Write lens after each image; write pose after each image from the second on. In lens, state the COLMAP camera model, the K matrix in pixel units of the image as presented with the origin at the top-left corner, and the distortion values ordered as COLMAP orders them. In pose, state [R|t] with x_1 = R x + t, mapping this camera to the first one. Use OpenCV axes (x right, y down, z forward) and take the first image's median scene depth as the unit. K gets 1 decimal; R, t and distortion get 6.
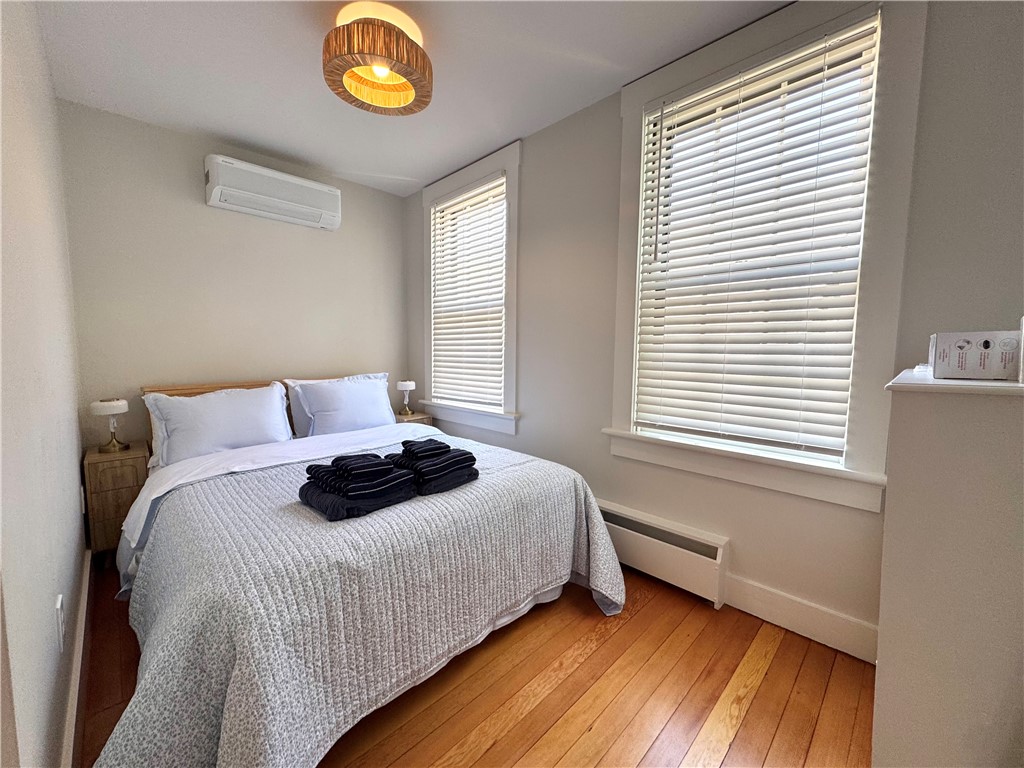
lens RADIAL K [[406.1, 0, 512.0], [0, 406.1, 384.0], [0, 0, 1]] dist [-0.001275, -0.000279]
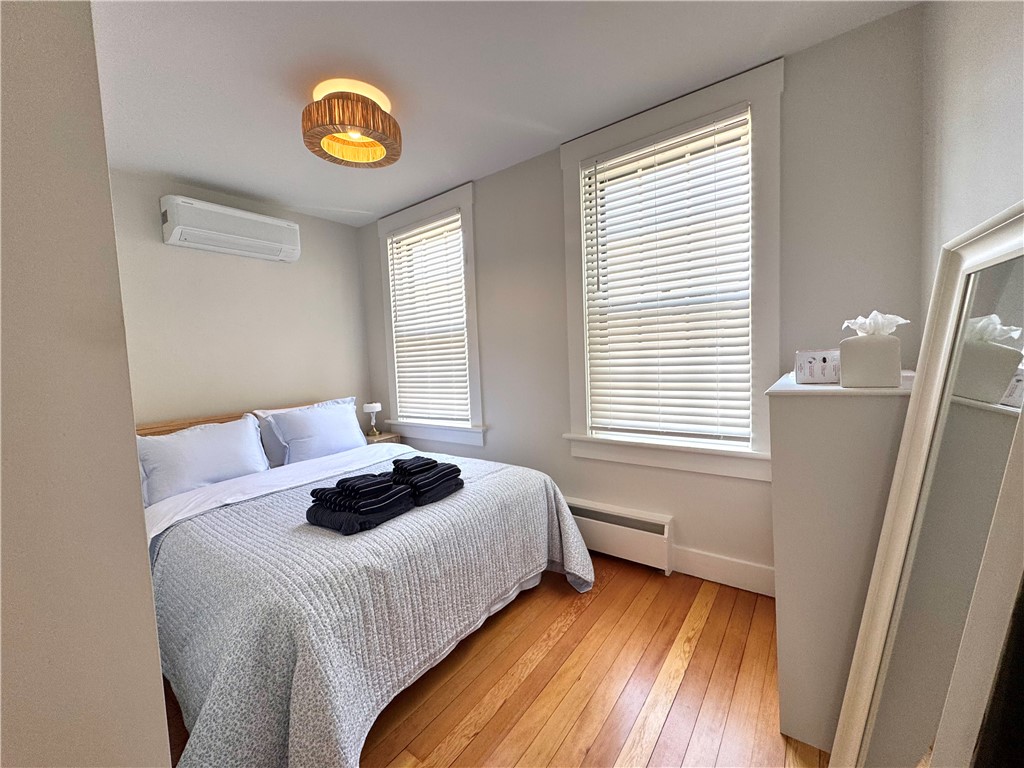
lens RADIAL K [[406.1, 0, 512.0], [0, 406.1, 384.0], [0, 0, 1]] dist [-0.001275, -0.000279]
pose [[0.988450, -0.062410, 0.138101, -0.095503], [0.065374, 0.997715, -0.017030, -0.031060], [-0.136723, 0.025862, 0.990272, -0.169815]]
